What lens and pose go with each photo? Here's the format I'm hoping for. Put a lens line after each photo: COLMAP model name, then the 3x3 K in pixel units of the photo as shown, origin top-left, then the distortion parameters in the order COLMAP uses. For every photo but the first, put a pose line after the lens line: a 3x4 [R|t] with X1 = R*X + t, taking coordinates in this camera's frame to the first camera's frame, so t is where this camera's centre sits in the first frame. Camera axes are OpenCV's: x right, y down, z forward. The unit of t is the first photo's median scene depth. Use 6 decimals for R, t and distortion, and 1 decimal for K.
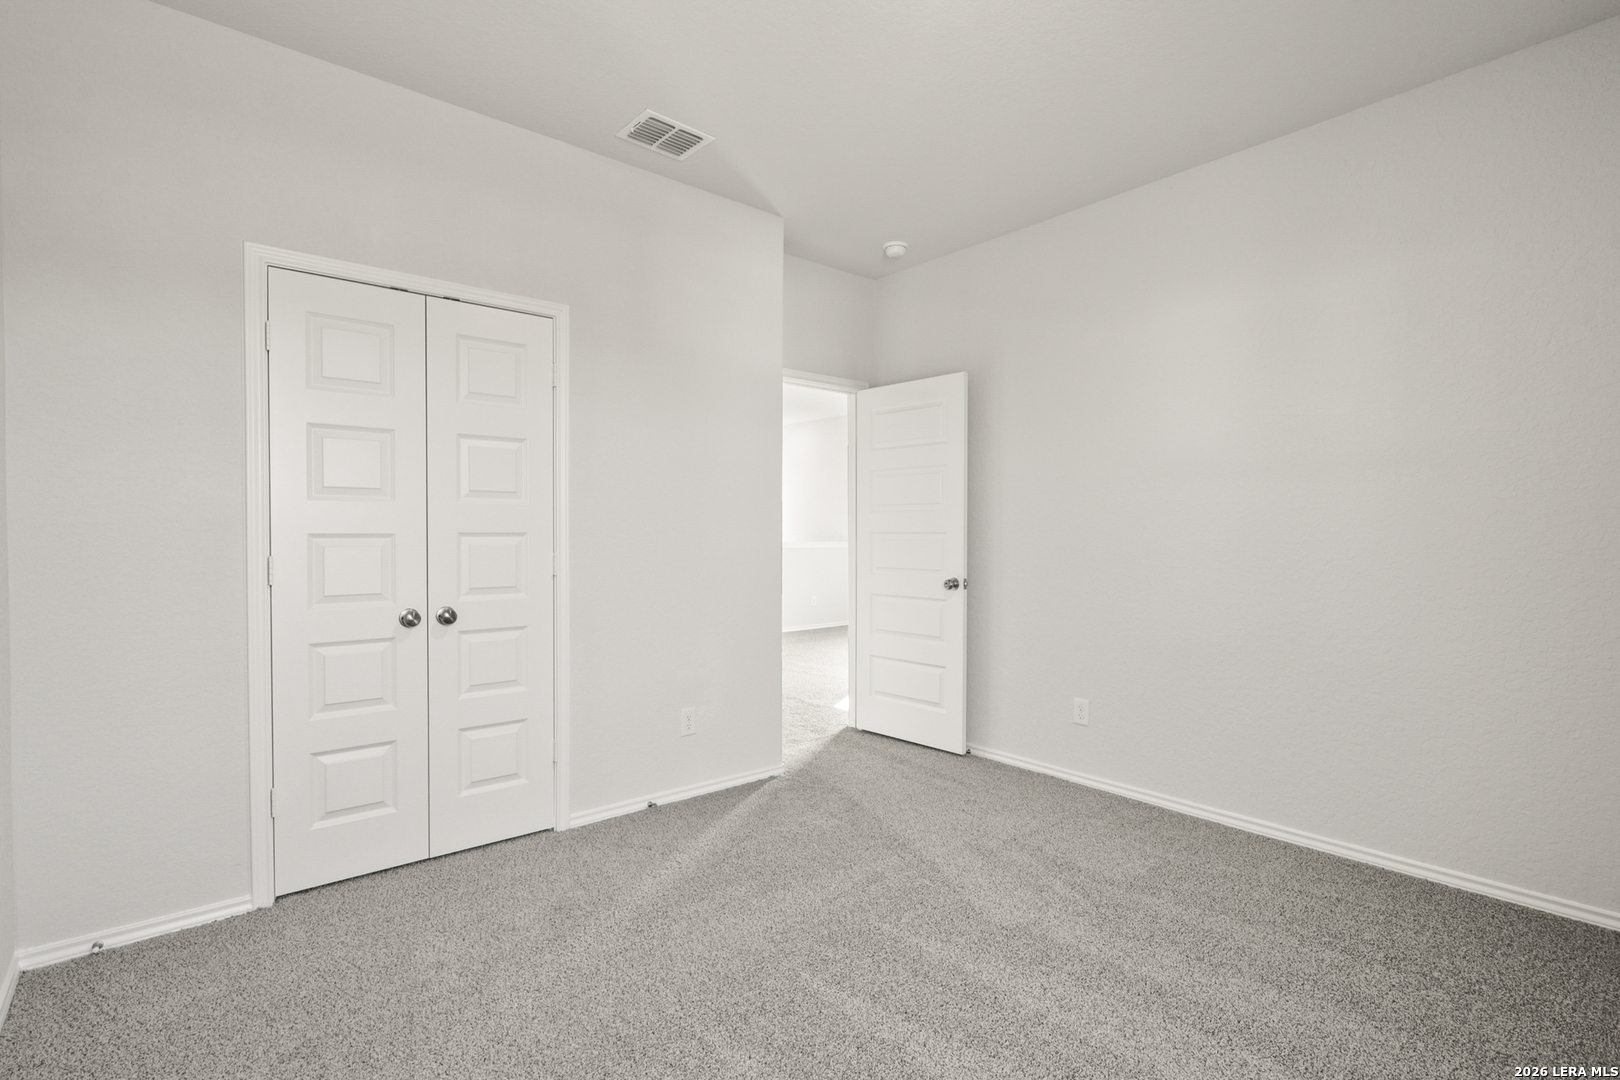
lens RADIAL K [[757.0, 0, 805.9], [0, 757.0, 555.7], [0, 0, 1]] dist [-0.000847, -0.000097]
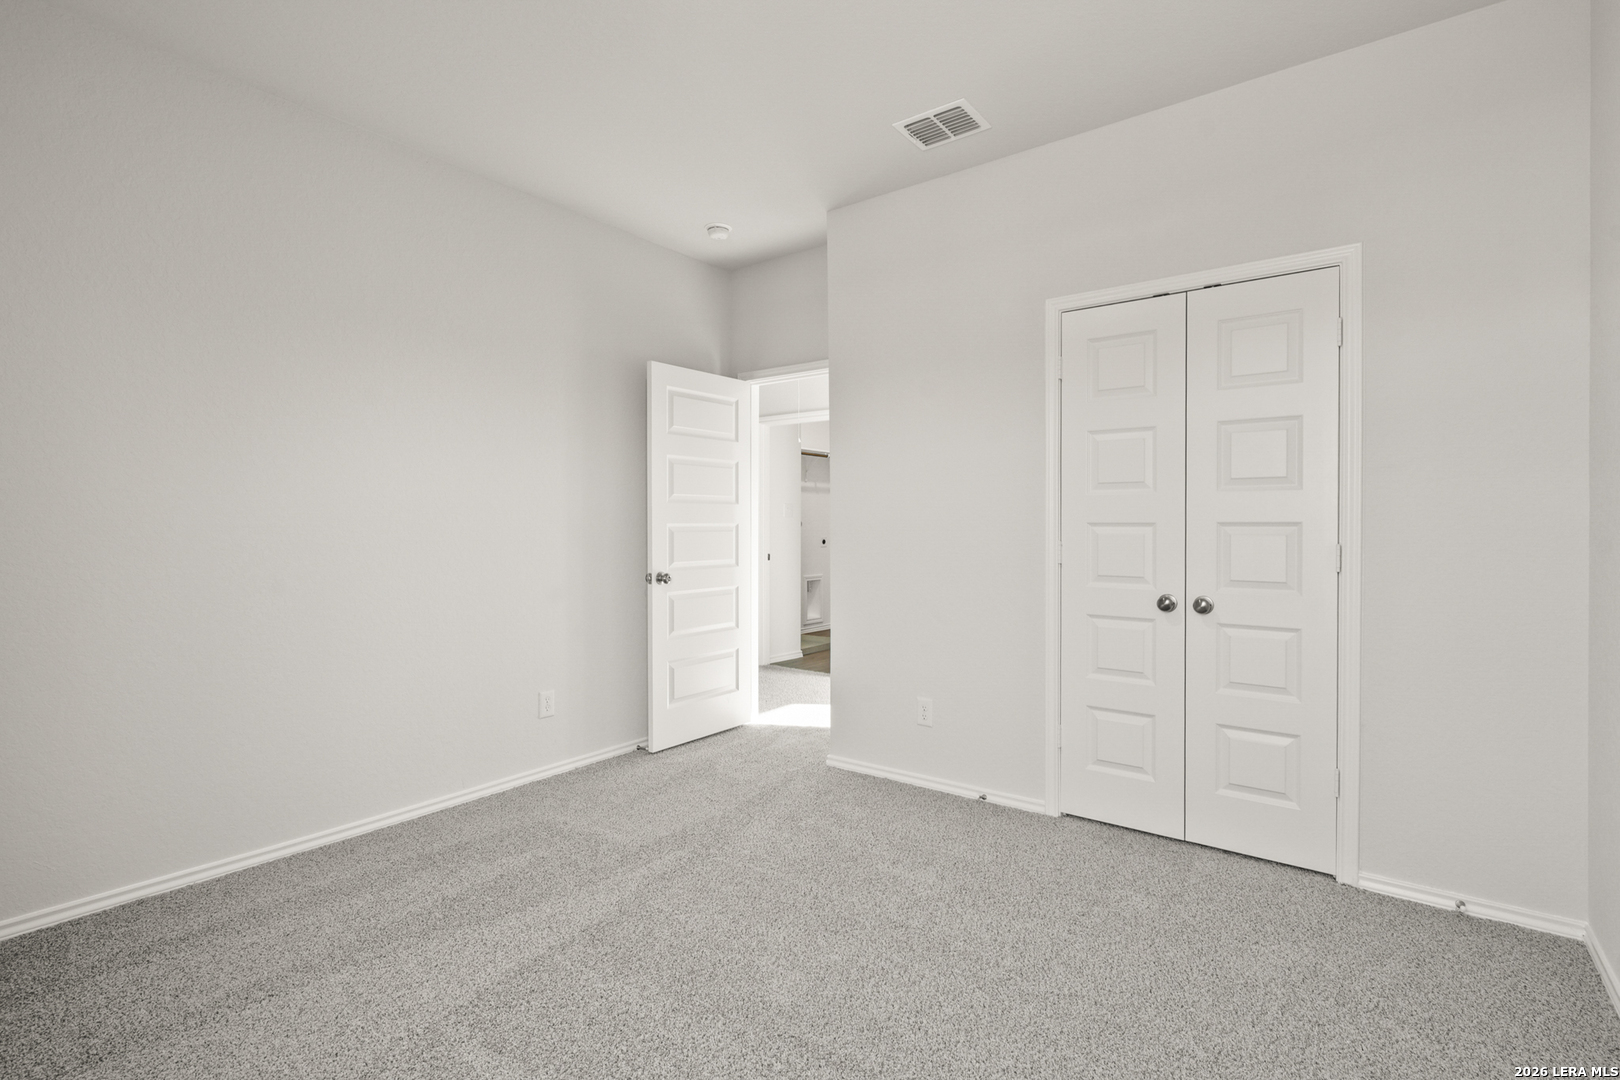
lens RADIAL K [[746.3, 0, 839.4], [0, 746.3, 528.1], [0, 0, 1]] dist [-0.002051, -0.000077]
pose [[0.250812, 0.009438, -0.967990, 0.363433], [-0.027063, 0.999630, 0.002734, -0.012224], [0.967657, 0.025511, 0.250975, 0.293345]]
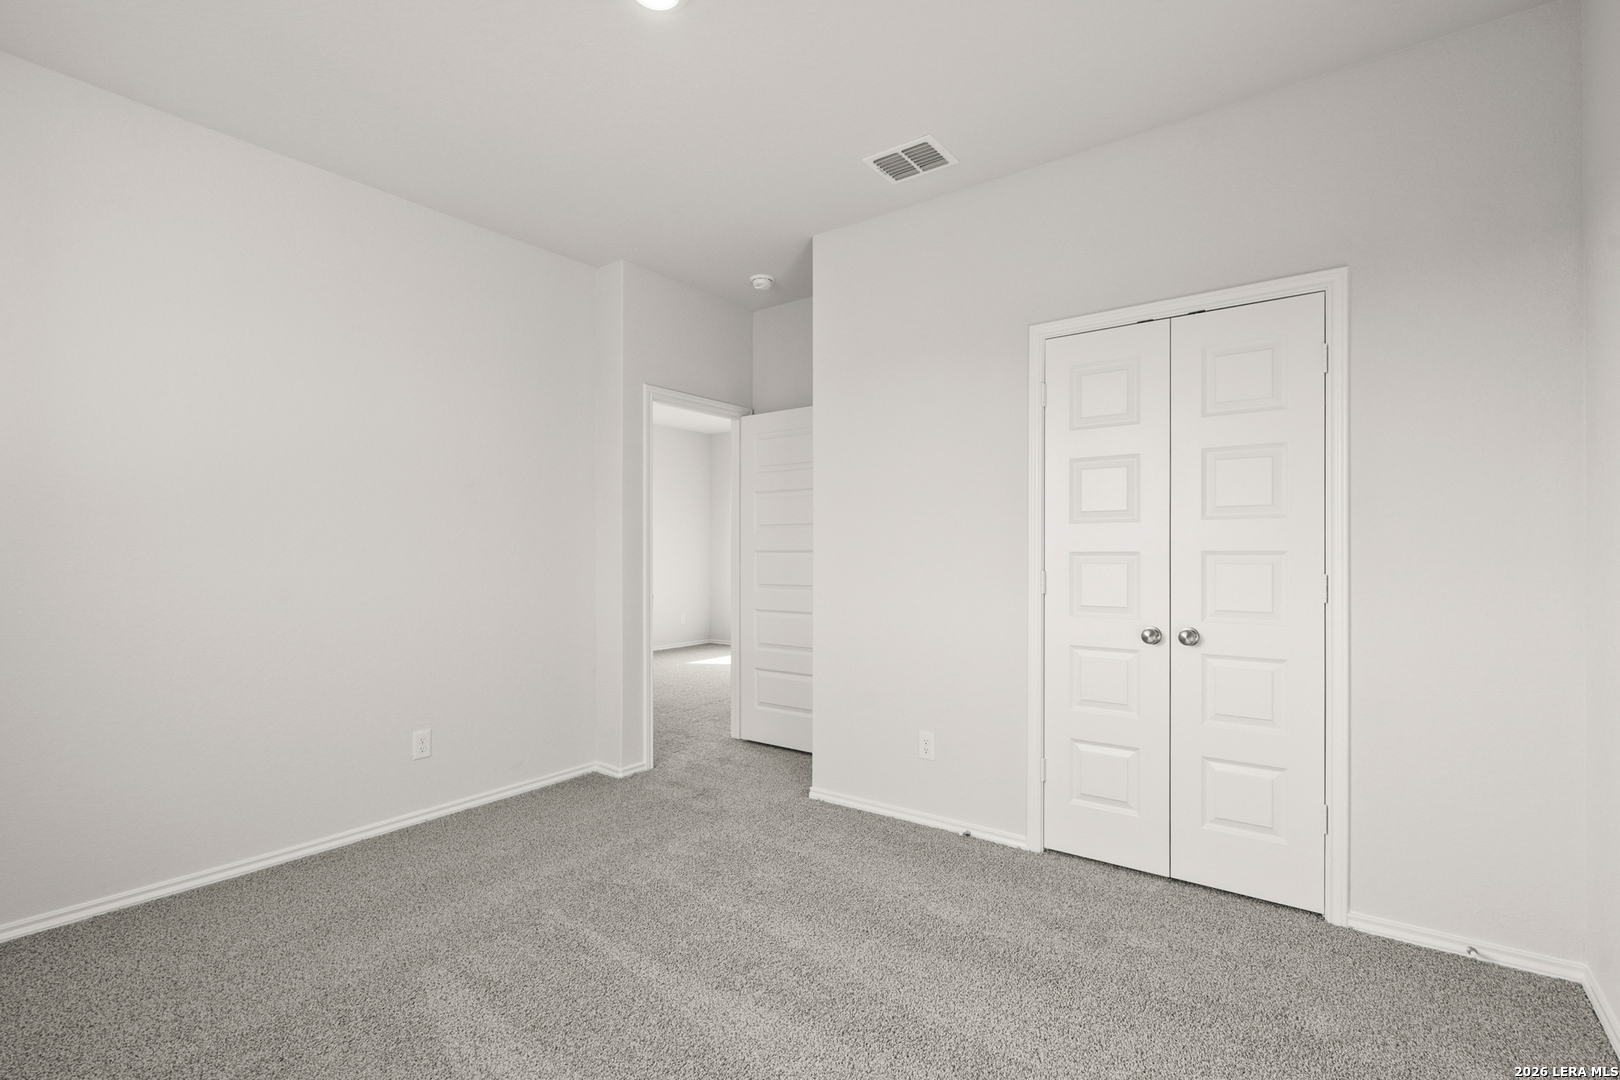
lens RADIAL K [[755.1, 0, 810.0], [0, 755.1, 540.0], [0, 0, 1]] dist [0.002867, 0.000450]
pose [[0.229882, -0.015239, -0.973099, 0.374653], [-0.023657, 0.999494, -0.021241, -0.012531], [0.972931, 0.027904, 0.229405, 0.302625]]
